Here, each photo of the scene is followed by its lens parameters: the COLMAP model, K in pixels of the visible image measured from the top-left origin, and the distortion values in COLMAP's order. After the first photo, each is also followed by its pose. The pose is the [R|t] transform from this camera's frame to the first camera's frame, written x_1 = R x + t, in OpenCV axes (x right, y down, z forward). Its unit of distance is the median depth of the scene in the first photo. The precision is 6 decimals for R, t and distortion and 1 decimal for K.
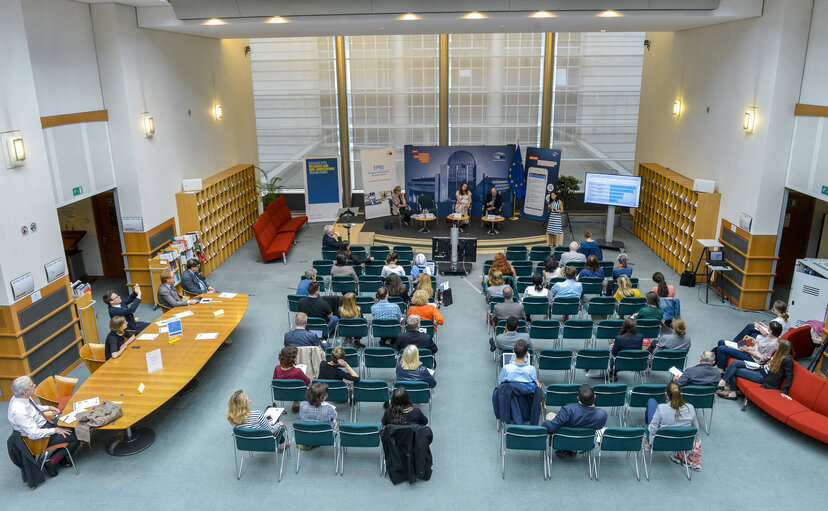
lens RADIAL K [[595.7, 0, 416.8], [0, 595.7, 254.3], [0, 0, 1]] dist [0.003645, -0.000644]
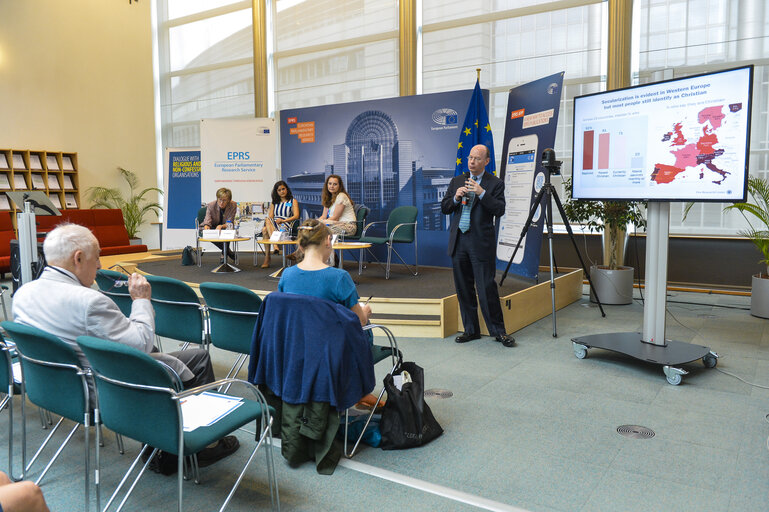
lens RADIAL K [[628.5, 0, 384.0], [0, 628.5, 251.6], [0, 0, 1]] dist [-0.000599, -0.006294]
pose [[0.860932, 0.051625, -0.506094, 0.331175], [-0.158382, 0.972595, -0.170217, 0.007245], [0.483437, 0.226702, 0.845515, 0.635564]]
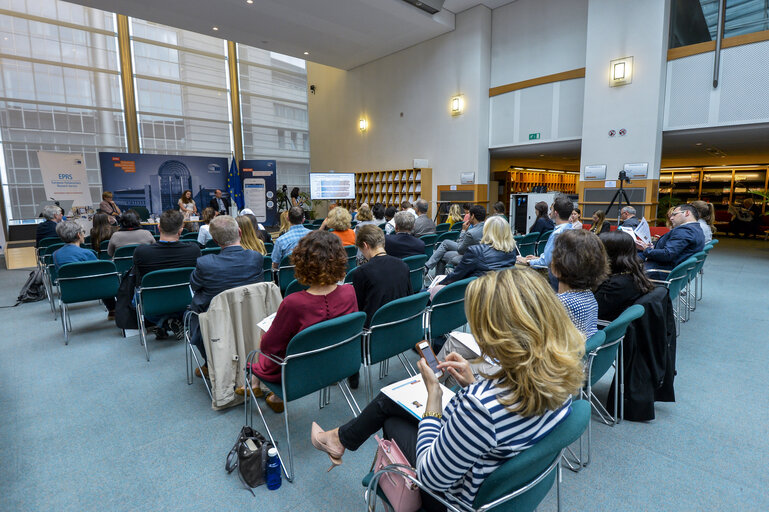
lens RADIAL K [[394.5, 0, 390.6], [0, 394.5, 255.0], [0, 0, 1]] dist [-0.028893, -0.002397]
pose [[0.668931, -0.108682, 0.735337, -0.167238], [0.228440, 0.971437, -0.064233, 0.090919], [-0.707352, 0.210948, 0.674651, 0.374224]]
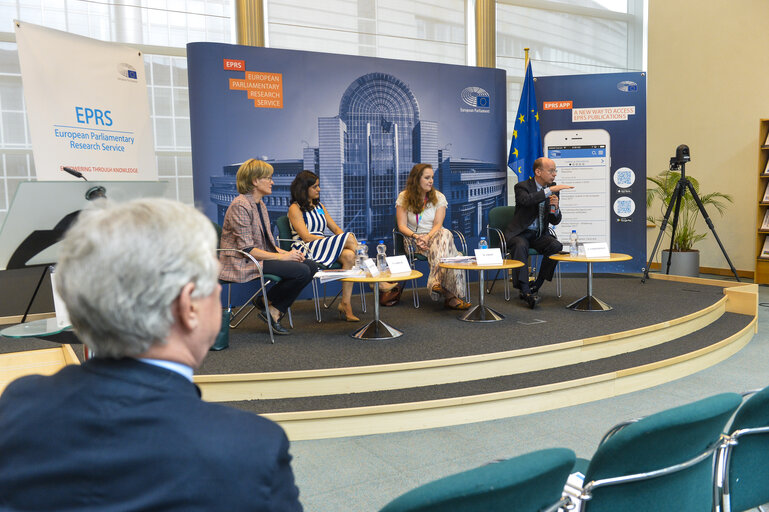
lens RADIAL K [[712.1, 0, 384.6], [0, 712.1, 257.3], [0, 0, 1]] dist [0.029392, 0.000000]
pose [[0.828369, -0.054906, 0.557486, -0.135982], [0.182373, 0.967402, -0.175709, -0.015866], [-0.529665, 0.247222, 0.811379, 0.727093]]
